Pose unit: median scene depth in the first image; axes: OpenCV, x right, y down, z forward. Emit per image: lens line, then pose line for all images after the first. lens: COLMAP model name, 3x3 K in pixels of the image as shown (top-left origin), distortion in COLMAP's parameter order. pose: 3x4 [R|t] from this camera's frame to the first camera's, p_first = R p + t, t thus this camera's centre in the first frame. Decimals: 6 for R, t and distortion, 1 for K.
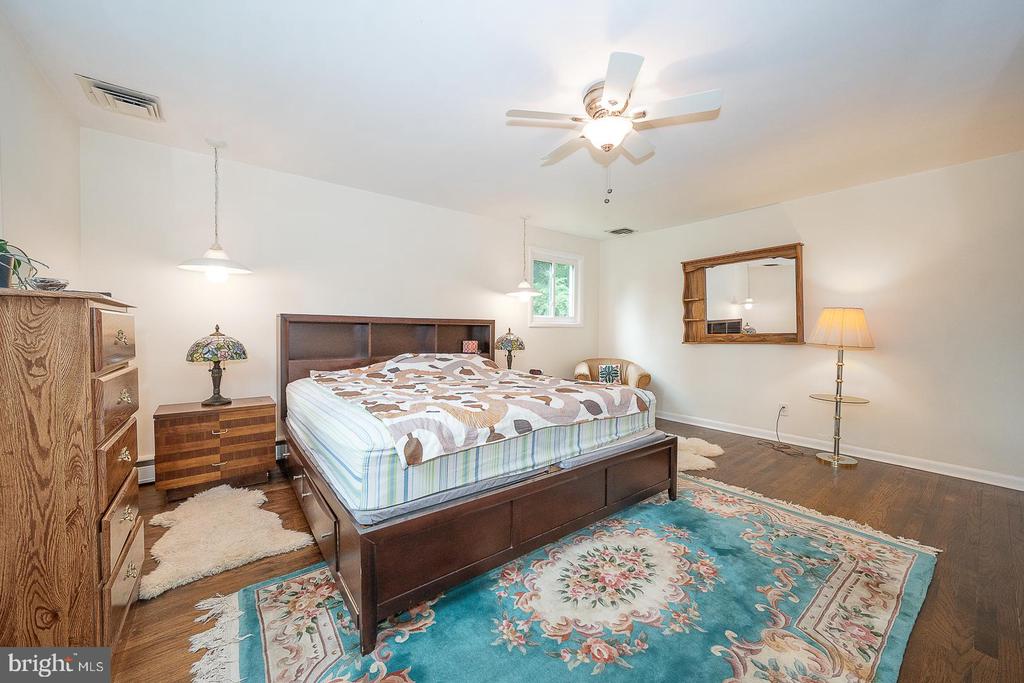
lens RADIAL K [[380.0, 0, 511.7], [0, 380.0, 370.5], [0, 0, 1]] dist [-0.039181, 0.005533]
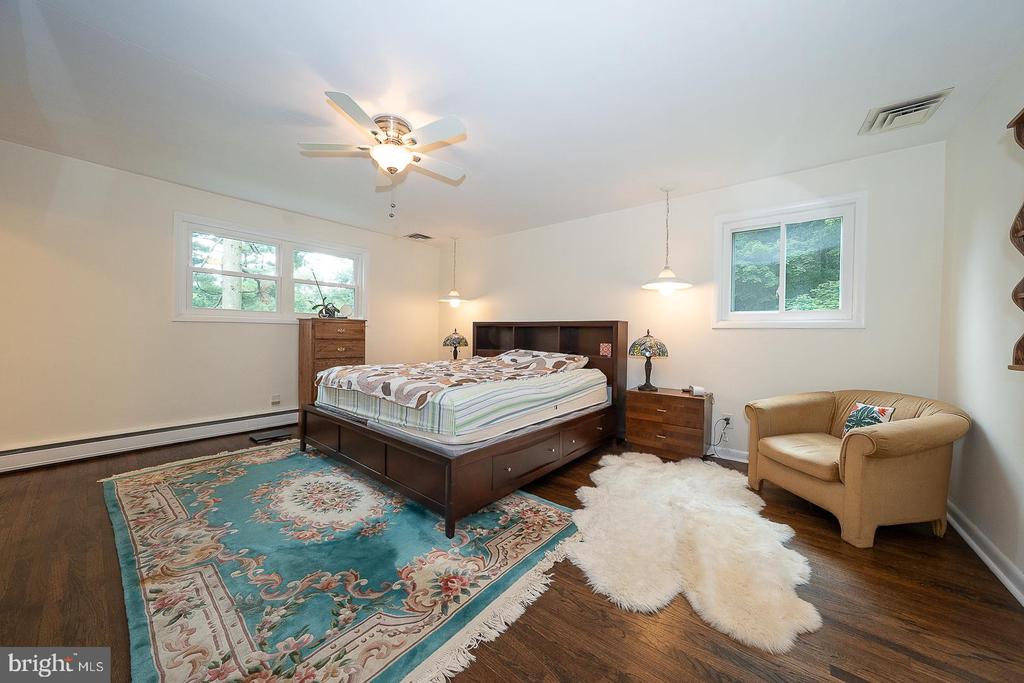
lens RADIAL K [[353.9, 0, 512.8], [0, 353.9, 338.2], [0, 0, 1]] dist [-0.028917, 0.006821]
pose [[0.229122, 0.015369, -0.973276, 1.200261], [-0.111894, 0.993663, -0.010651, -0.089862], [0.966945, 0.111344, 0.229389, 0.916823]]
